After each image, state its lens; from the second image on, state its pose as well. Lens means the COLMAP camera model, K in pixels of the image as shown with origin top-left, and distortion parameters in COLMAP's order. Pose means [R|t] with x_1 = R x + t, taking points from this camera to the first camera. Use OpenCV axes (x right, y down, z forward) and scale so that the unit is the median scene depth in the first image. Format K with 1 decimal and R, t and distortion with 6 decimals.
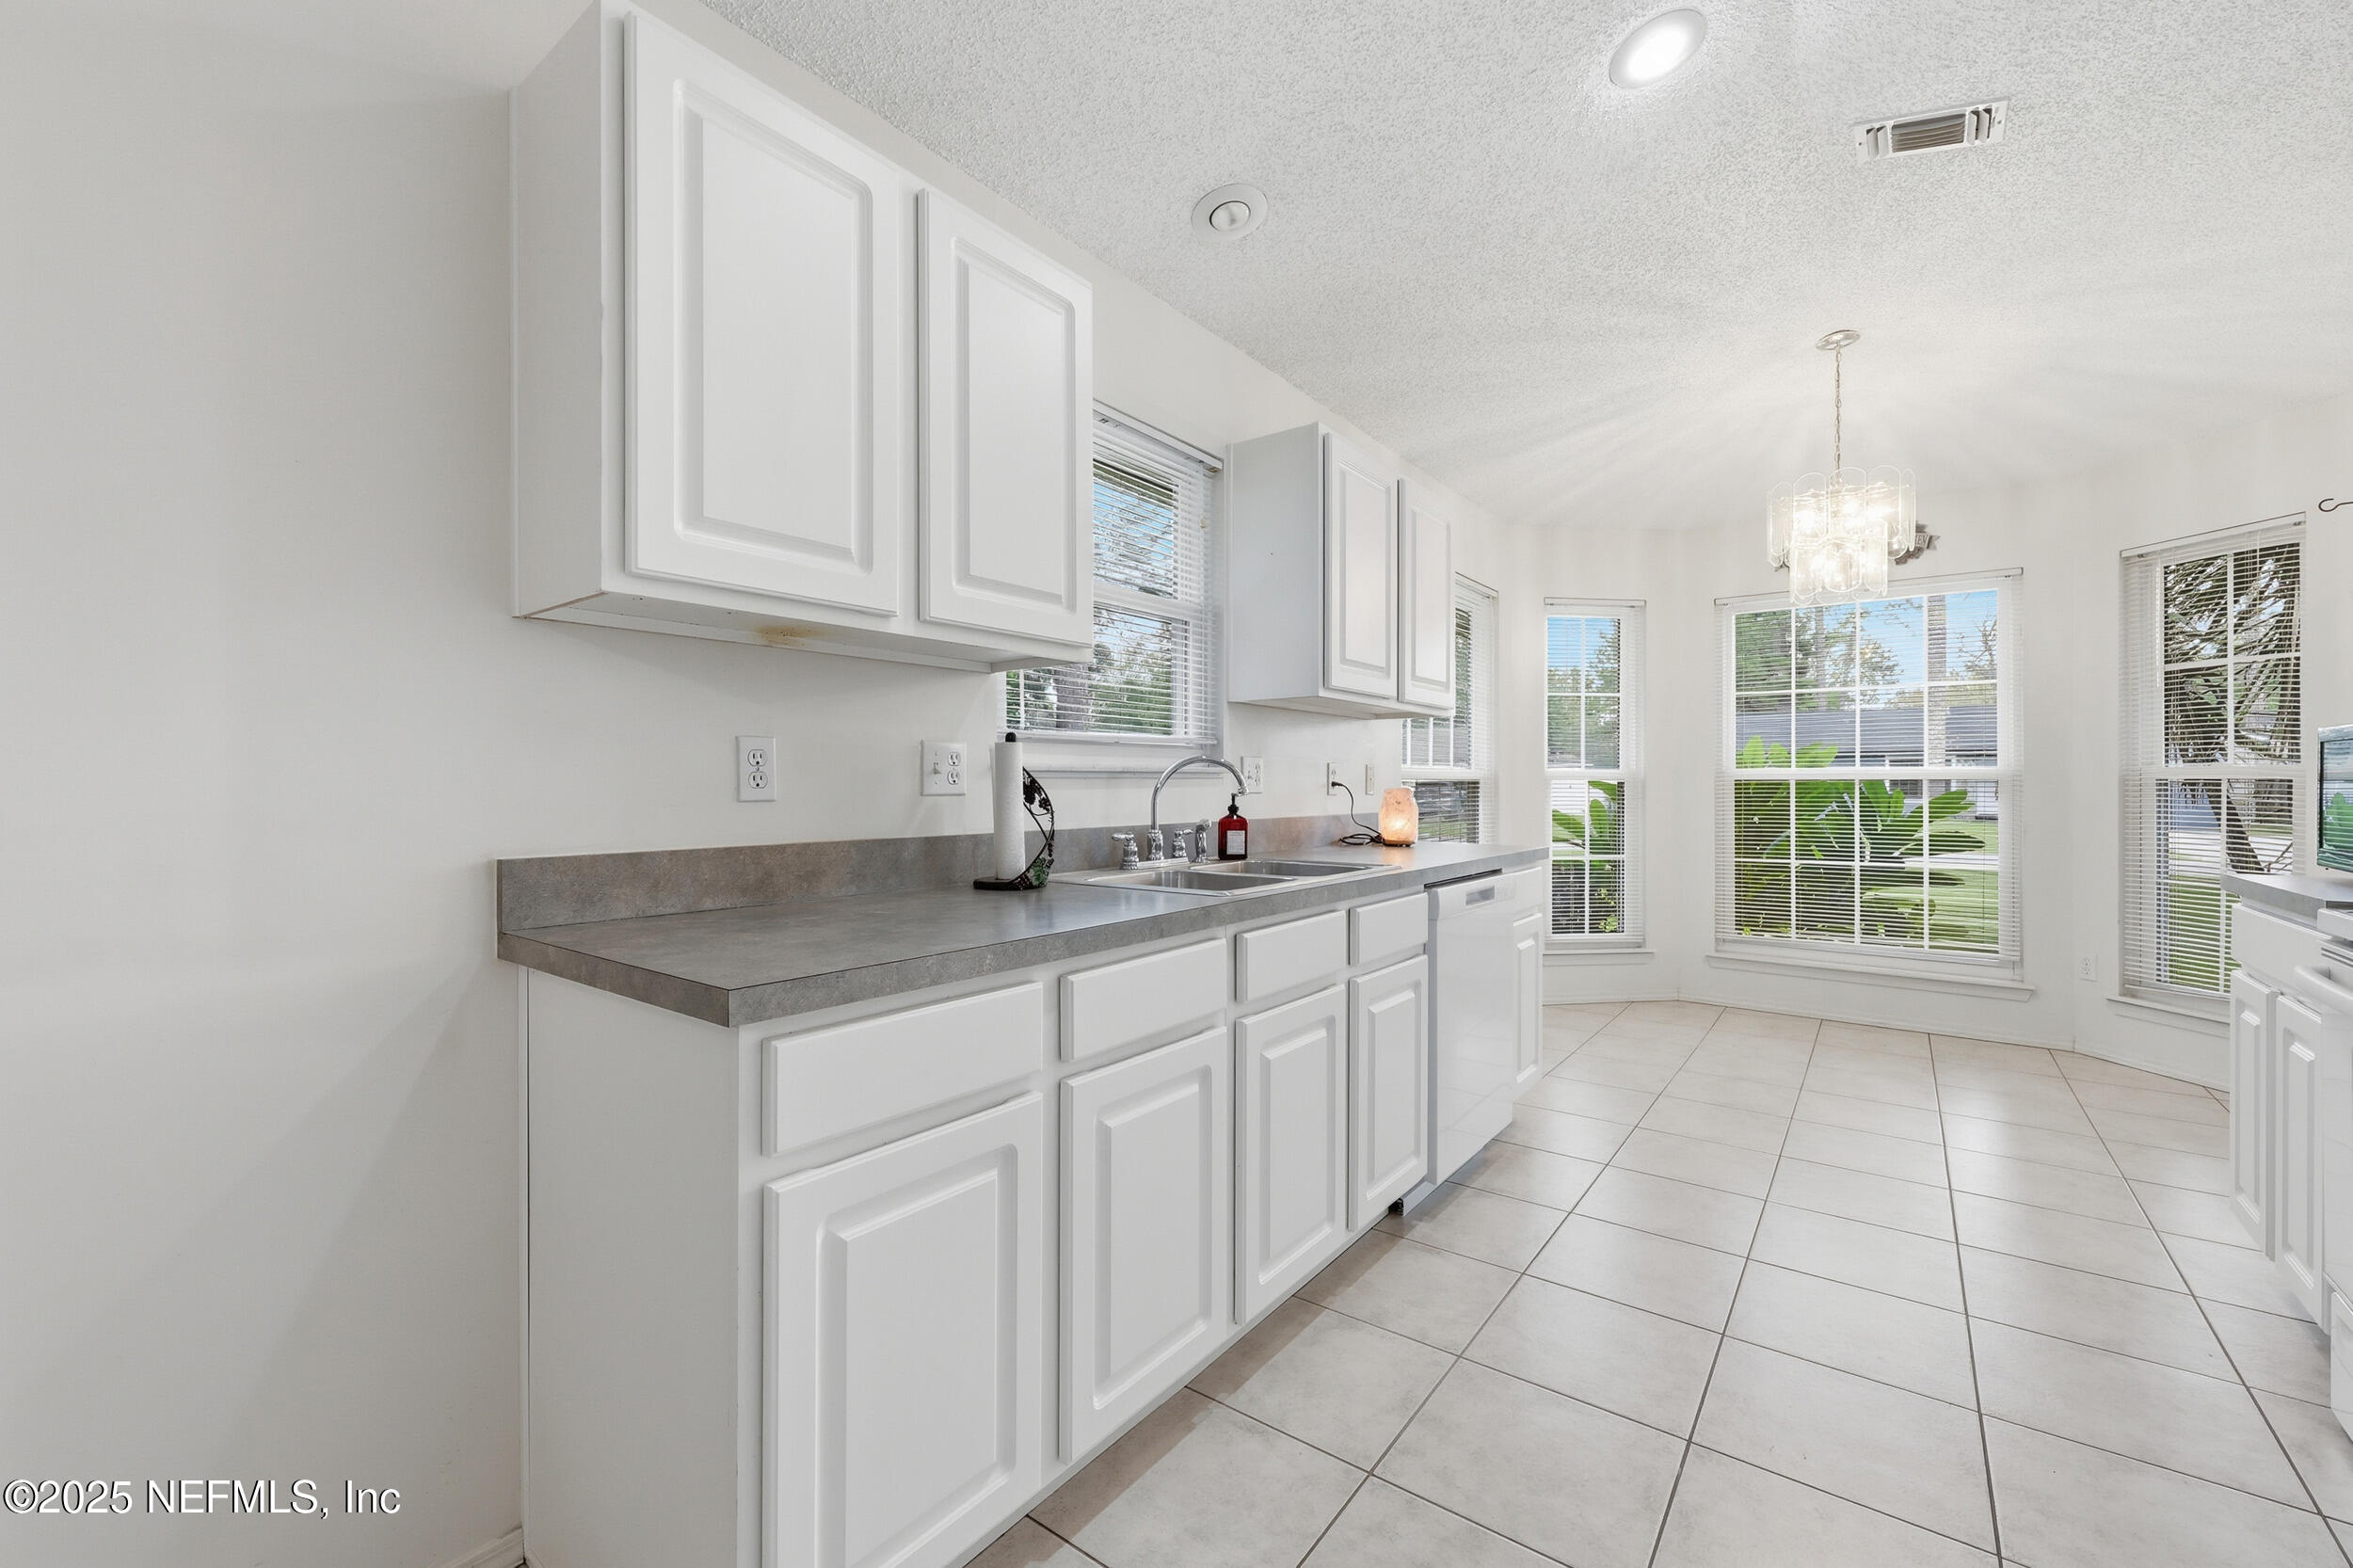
lens RADIAL K [[962.2, 0, 1162.9], [0, 962.2, 788.1], [0, 0, 1]] dist [-0.001378, -0.000266]
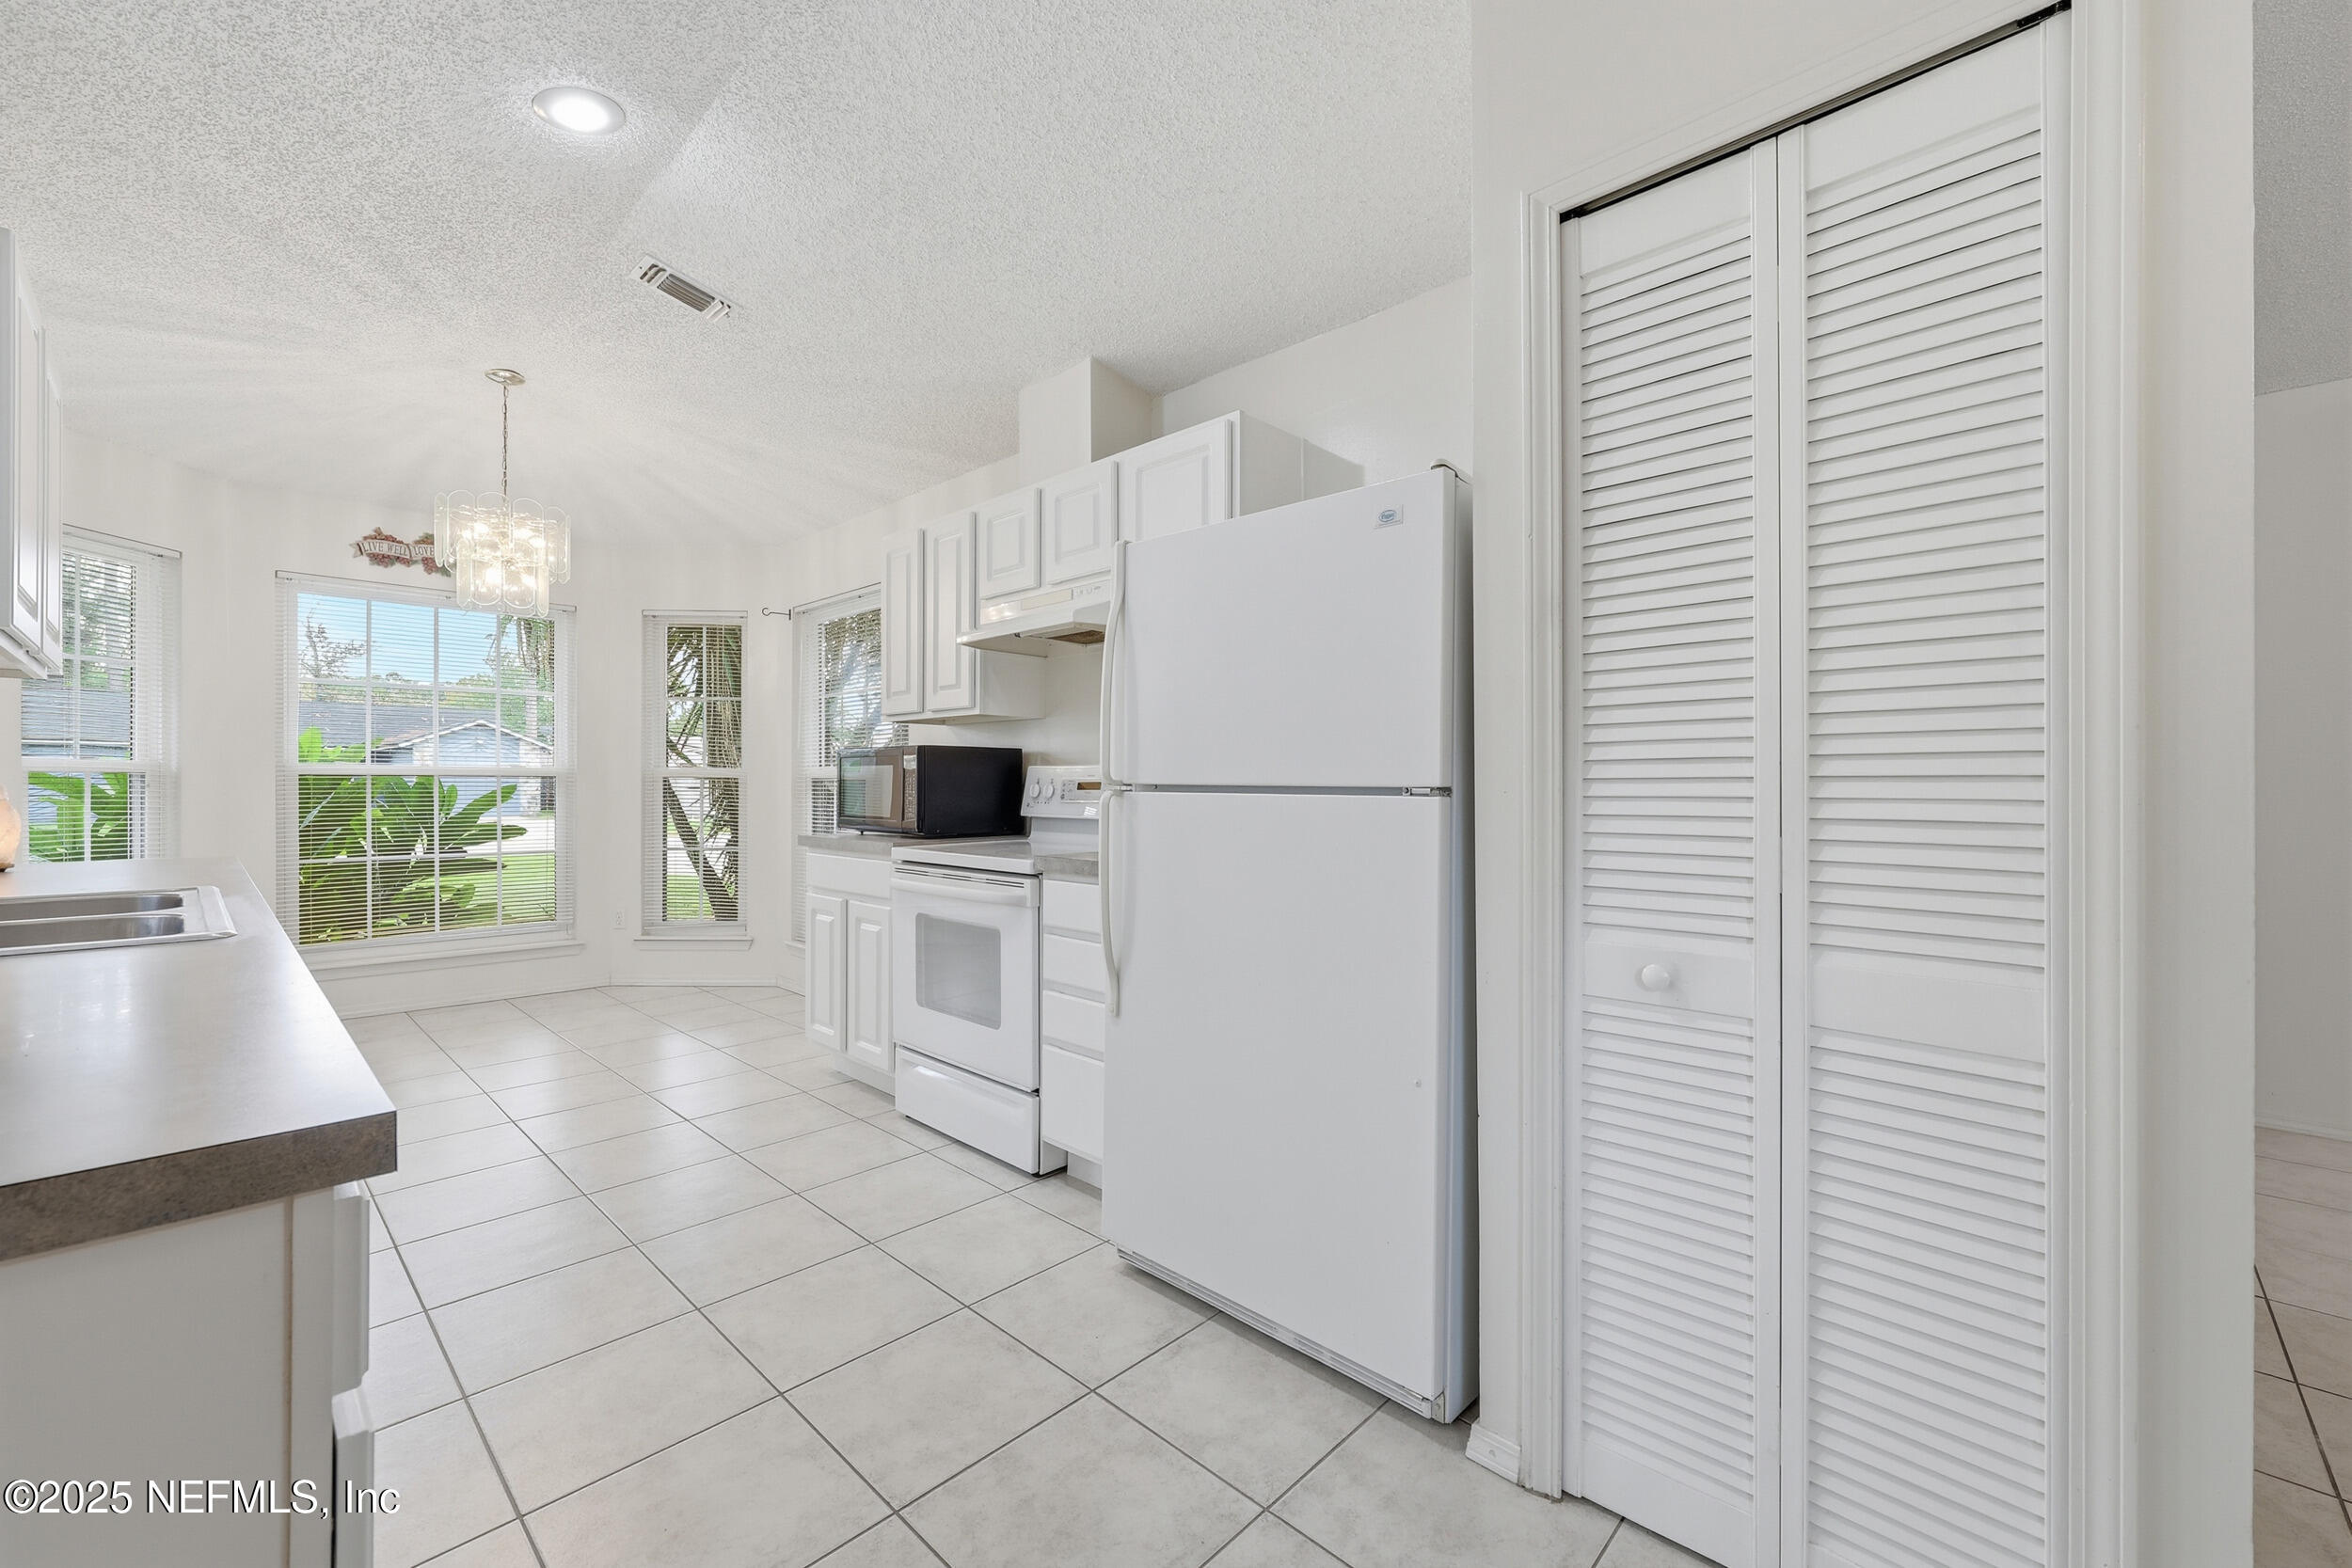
lens RADIAL K [[944.4, 0, 1168.3], [0, 944.4, 779.3], [0, 0, 1]] dist [-0.000784, -0.000209]
pose [[0.105398, 0.004392, 0.994420, -0.230181], [0.000230, 0.999990, -0.004441, 0.000200], [-0.994430, 0.000697, 0.105396, 0.103268]]
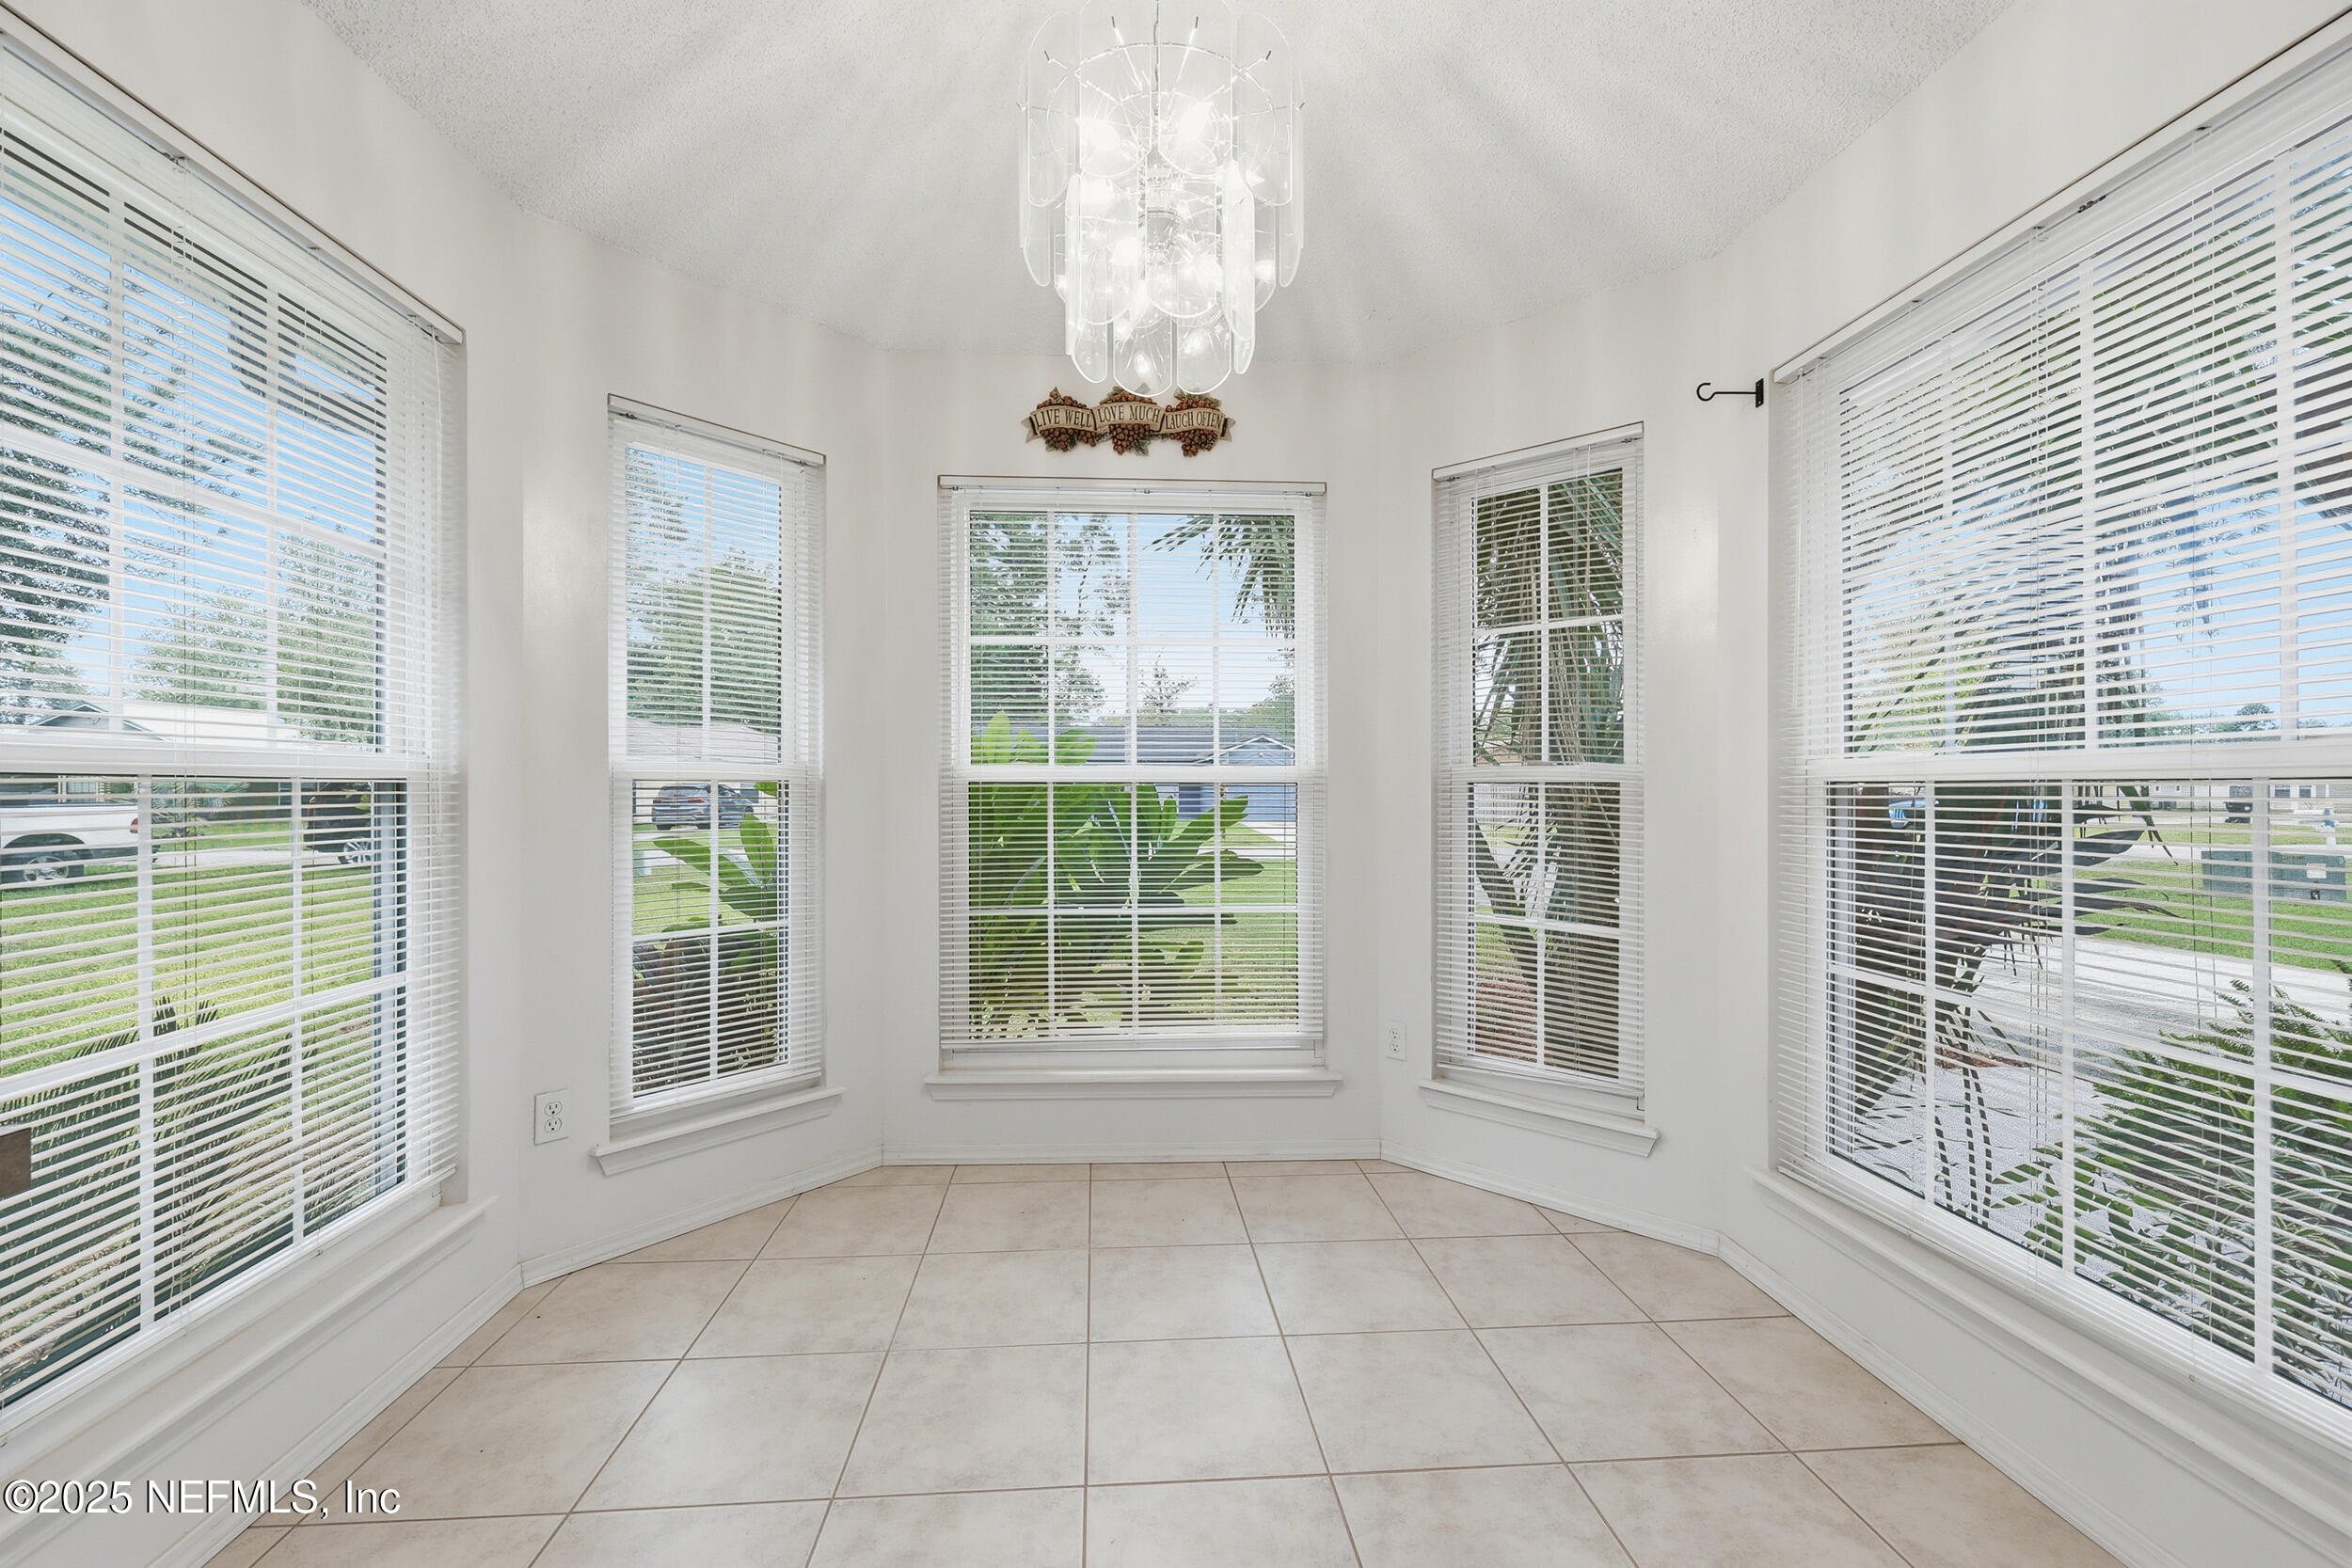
lens RADIAL K [[944.4, 0, 1168.3], [0, 944.4, 779.3], [0, 0, 1]] dist [-0.000784, -0.000209]
pose [[0.745735, 0.009195, 0.666179, 0.330560], [-0.001086, 0.999920, -0.012586, -0.001929], [-0.666241, 0.008662, 0.745686, 0.535047]]
